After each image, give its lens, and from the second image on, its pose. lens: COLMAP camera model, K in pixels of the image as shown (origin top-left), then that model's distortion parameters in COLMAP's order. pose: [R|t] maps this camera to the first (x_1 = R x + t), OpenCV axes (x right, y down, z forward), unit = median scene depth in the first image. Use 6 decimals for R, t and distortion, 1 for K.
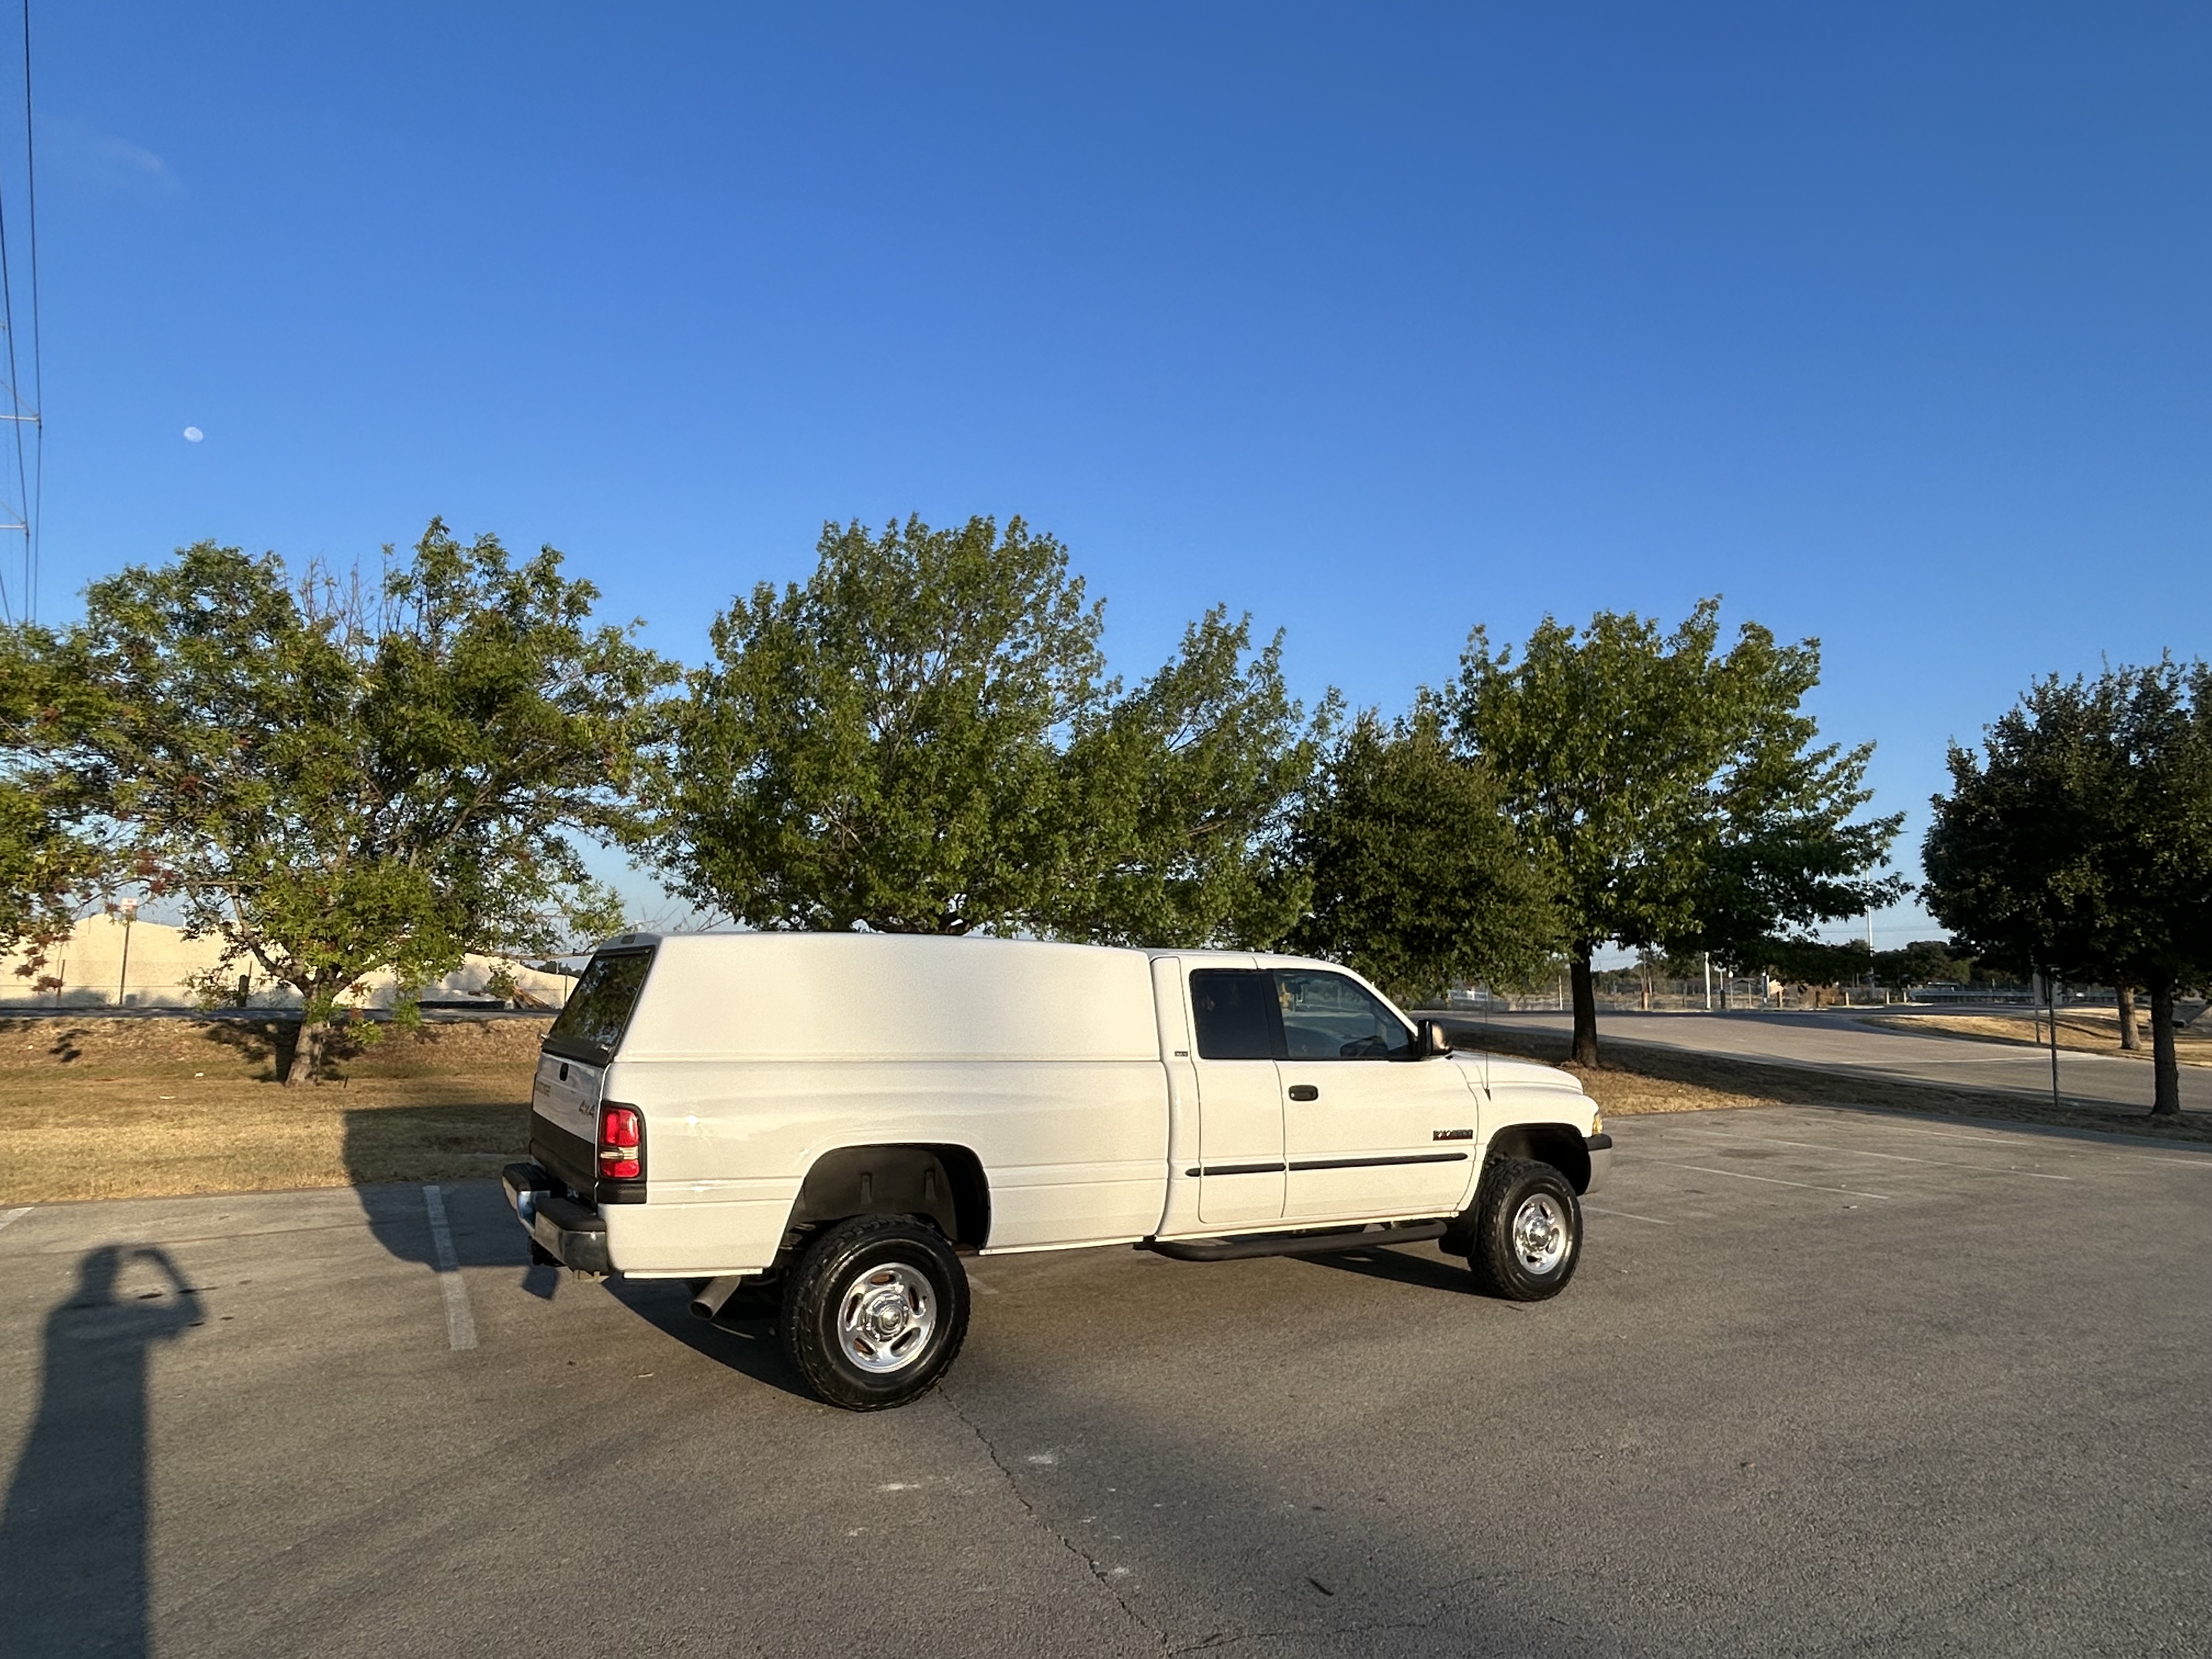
lens RADIAL K [[1362.3, 0, 1099.5], [0, 1362.3, 829.6], [0, 0, 1]] dist [-0.001114, -0.001940]
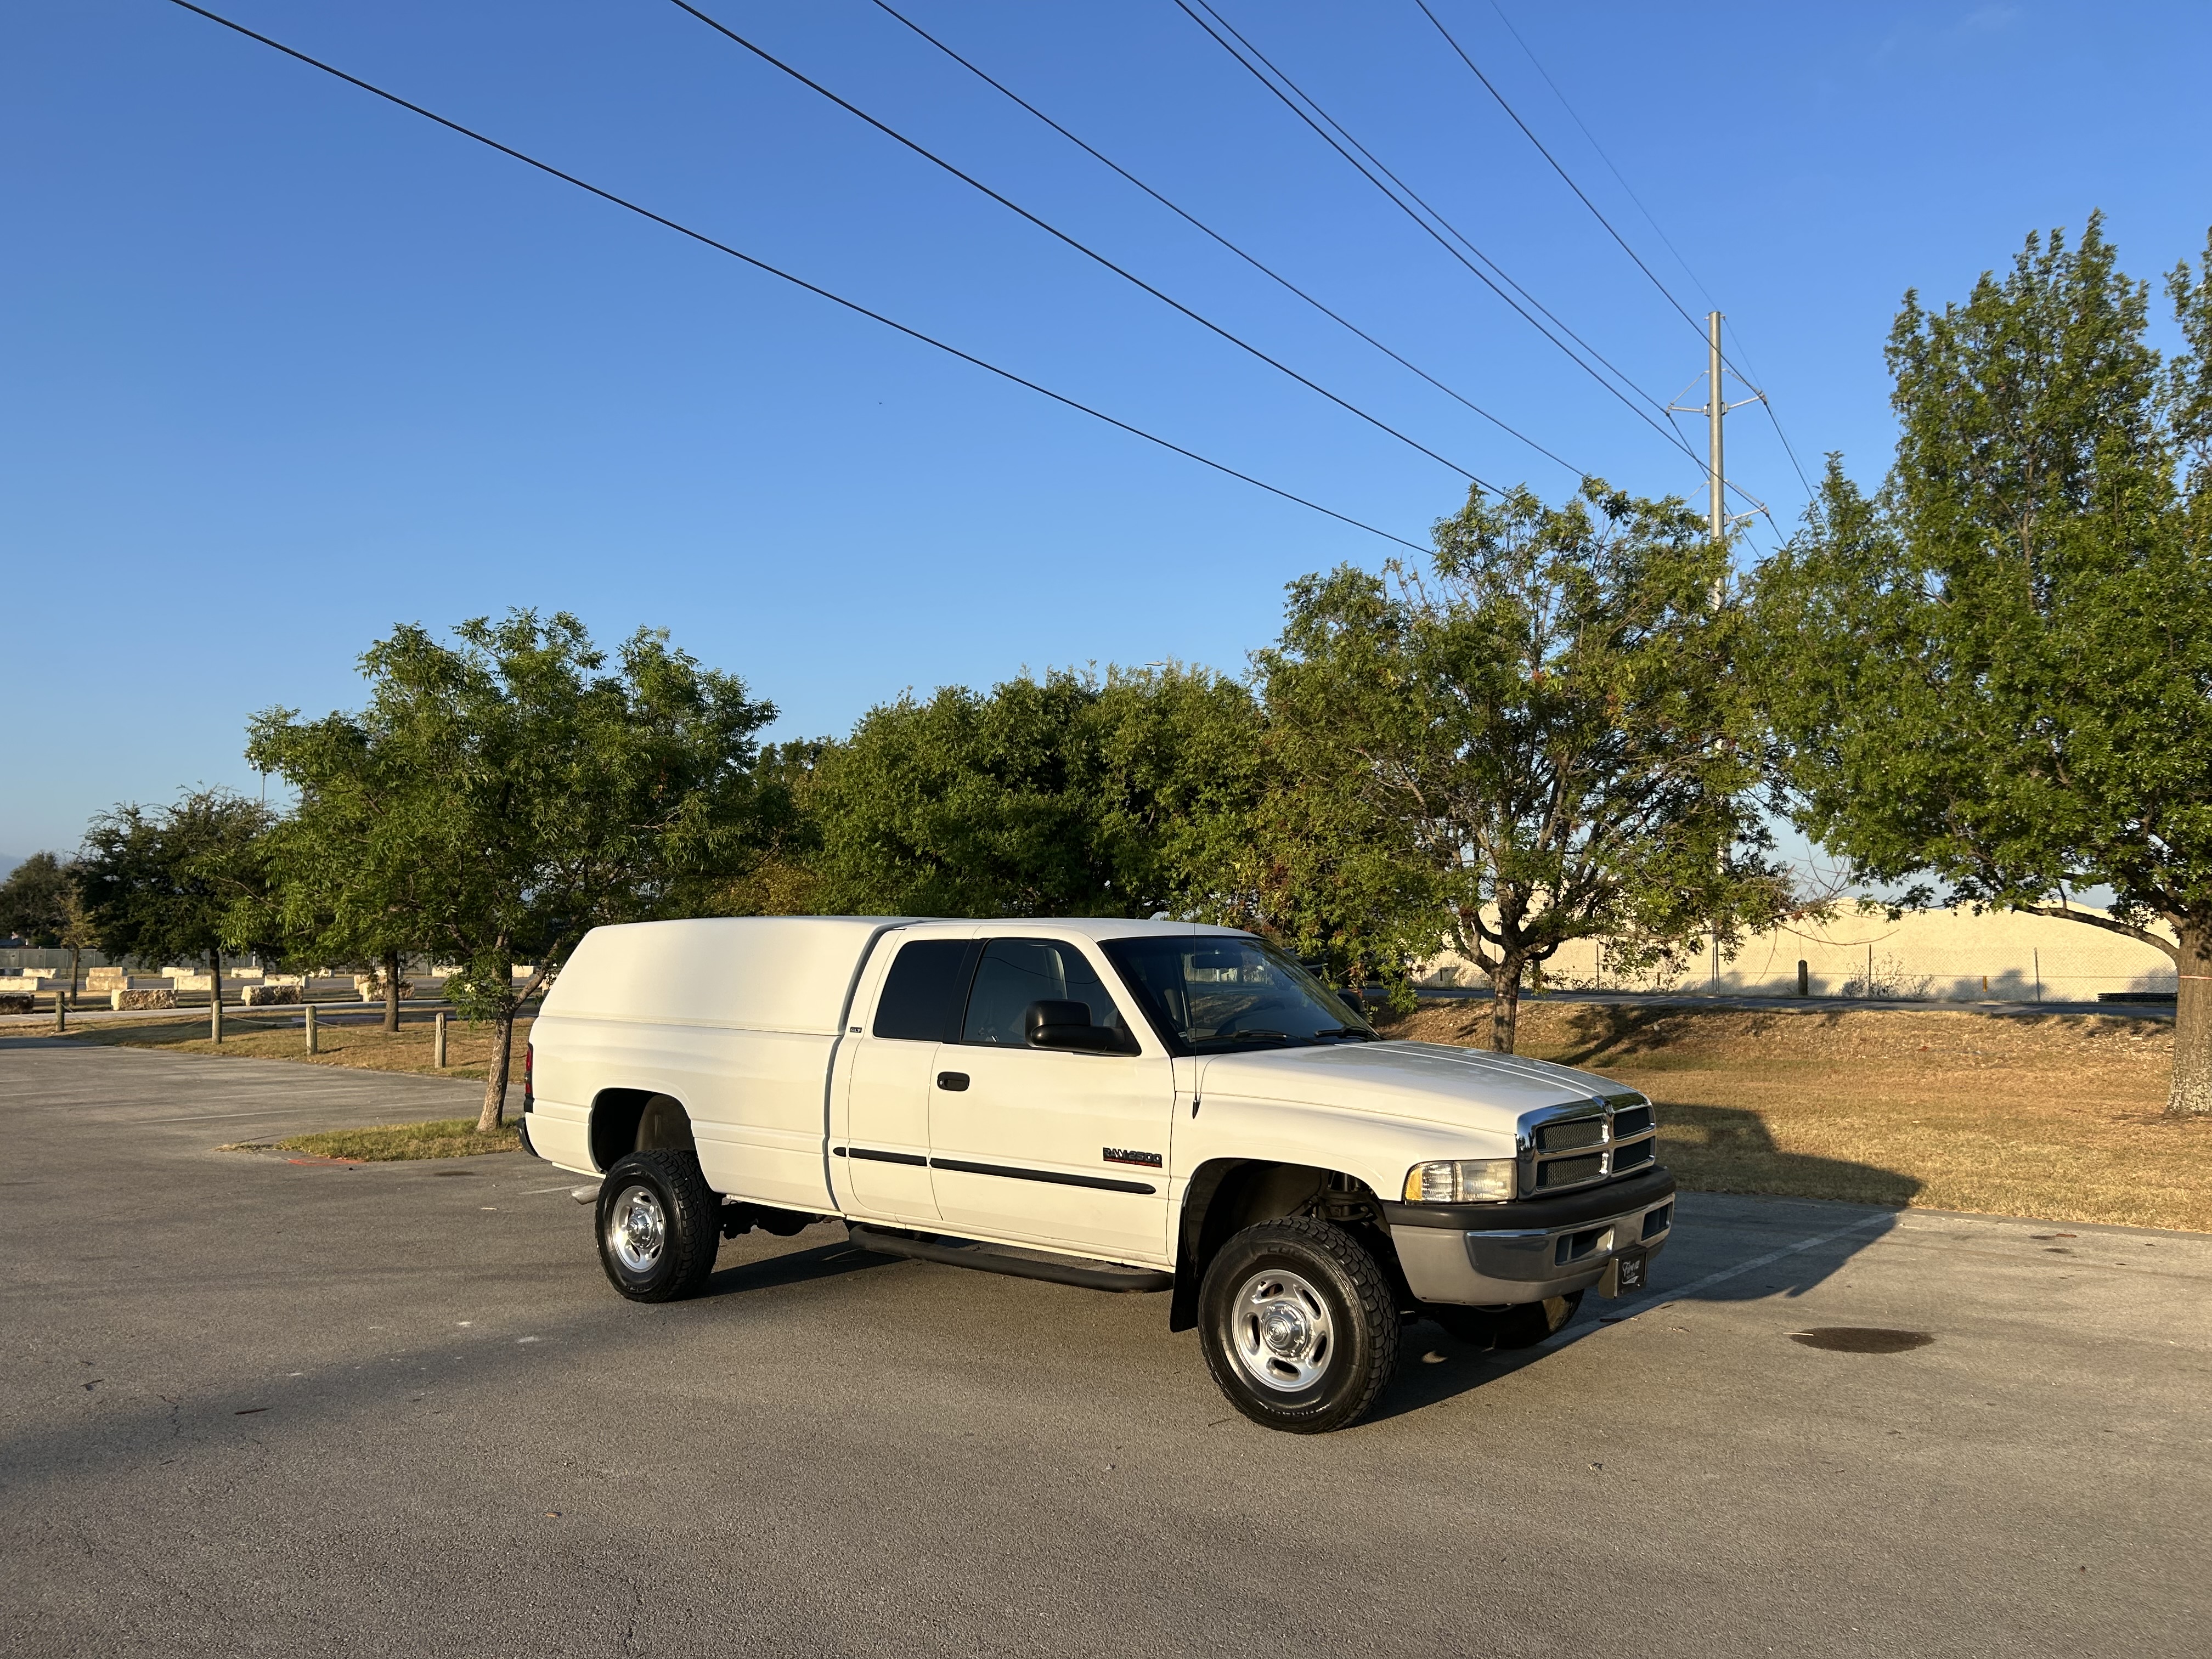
lens RADIAL K [[1668.2, 0, 1103.5], [0, 1668.2, 839.1], [0, 0, 1]] dist [0.028801, -0.029043]
pose [[0.341488, -0.078205, -0.936627, 1.172318], [0.109295, 0.993076, -0.043070, 0.096317], [0.933510, -0.087660, 0.347671, 0.727952]]
